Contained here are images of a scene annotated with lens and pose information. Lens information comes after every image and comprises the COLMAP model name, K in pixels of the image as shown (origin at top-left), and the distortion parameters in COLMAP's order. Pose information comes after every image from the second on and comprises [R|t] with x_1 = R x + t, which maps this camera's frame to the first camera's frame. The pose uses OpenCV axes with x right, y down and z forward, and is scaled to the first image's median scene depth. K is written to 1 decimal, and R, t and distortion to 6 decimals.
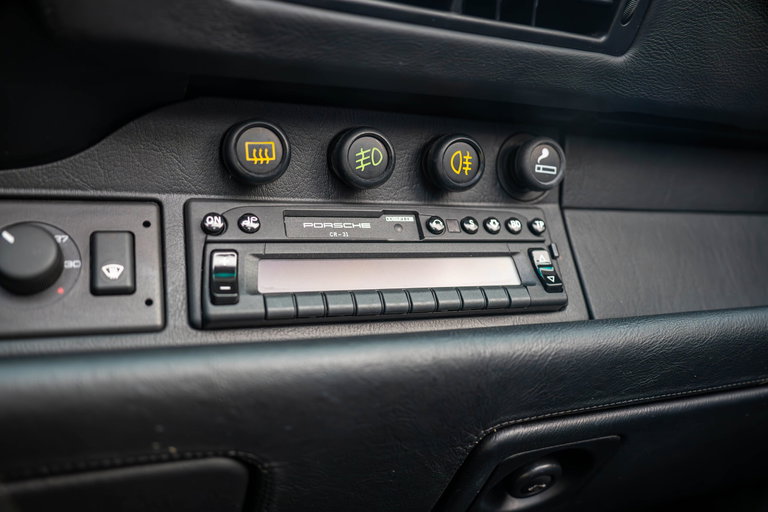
lens RADIAL K [[611.3, 0, 381.4], [0, 611.3, 258.1], [0, 0, 1]] dist [-0.027235, 0.002843]
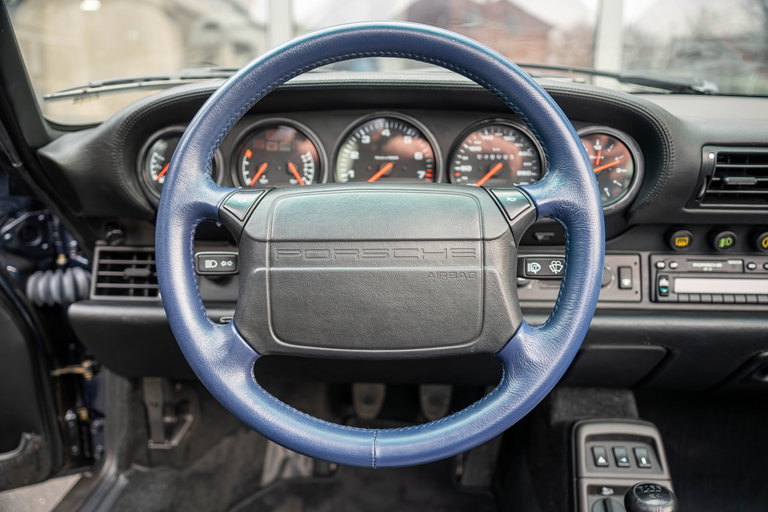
lens RADIAL K [[644.4, 0, 385.2], [0, 644.4, 258.6], [0, 0, 1]] dist [-0.009225, -0.007050]
pose [[0.909064, 0.121069, -0.398678, -0.249932], [-0.009556, 0.962659, 0.270548, -0.865928], [0.416546, -0.242135, 0.876276, -2.079703]]
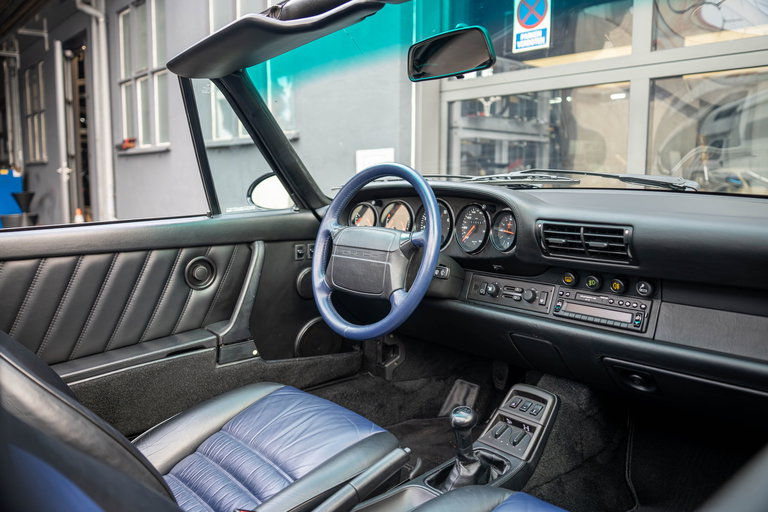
lens RADIAL K [[611.3, 0, 385.6], [0, 611.3, 253.0], [0, 0, 1]] dist [-0.027235, 0.002843]
pose [[0.322165, 0.129178, -0.937829, 3.518706], [0.011967, 0.990012, 0.140477, -1.007396], [0.946608, -0.056480, 0.317401, -1.657106]]
